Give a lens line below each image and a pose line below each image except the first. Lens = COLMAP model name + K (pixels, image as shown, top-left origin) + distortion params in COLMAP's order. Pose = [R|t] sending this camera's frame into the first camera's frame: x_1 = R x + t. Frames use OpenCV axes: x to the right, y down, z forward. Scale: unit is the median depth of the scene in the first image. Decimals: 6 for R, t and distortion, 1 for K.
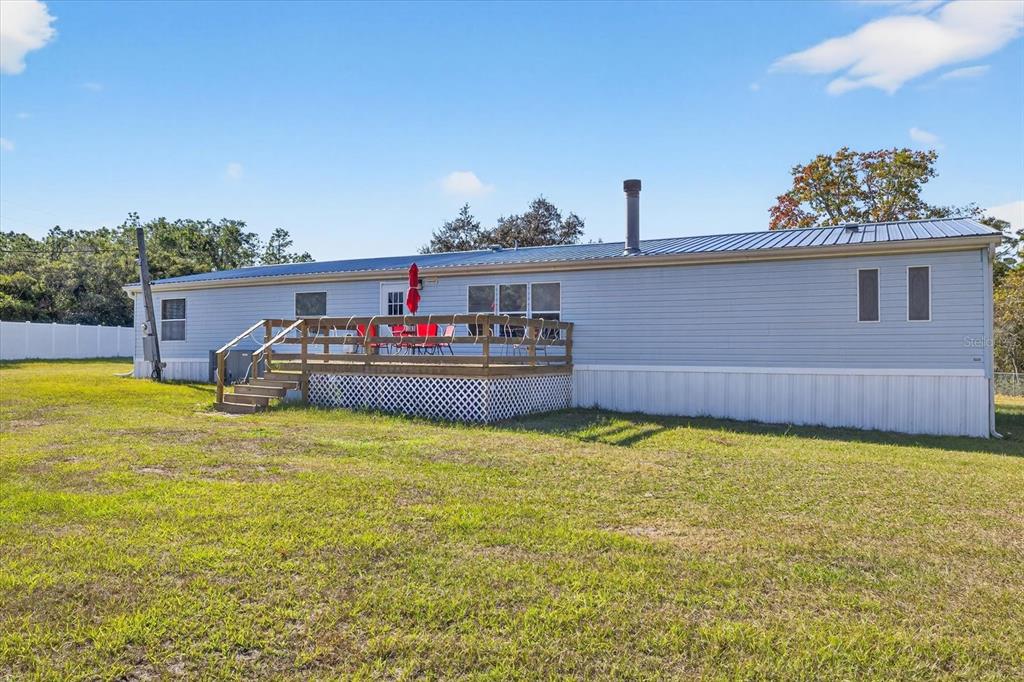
lens RADIAL K [[429.0, 0, 512.0], [0, 429.0, 341.0], [0, 0, 1]] dist [-0.000589, -0.000029]
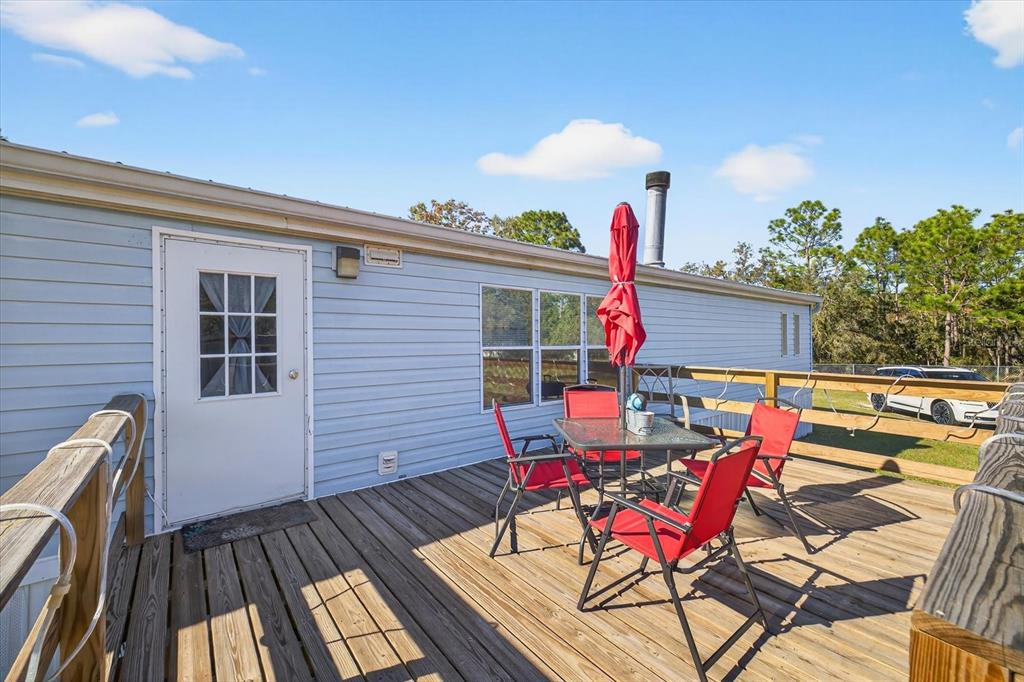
lens RADIAL K [[429.0, 0, 512.0], [0, 429.0, 341.0], [0, 0, 1]] dist [-0.000589, -0.000029]
pose [[0.543966, -0.009724, 0.839051, -0.417849], [0.000777, 0.999938, 0.011085, -0.072257], [-0.839107, -0.005378, 0.543940, 0.690612]]
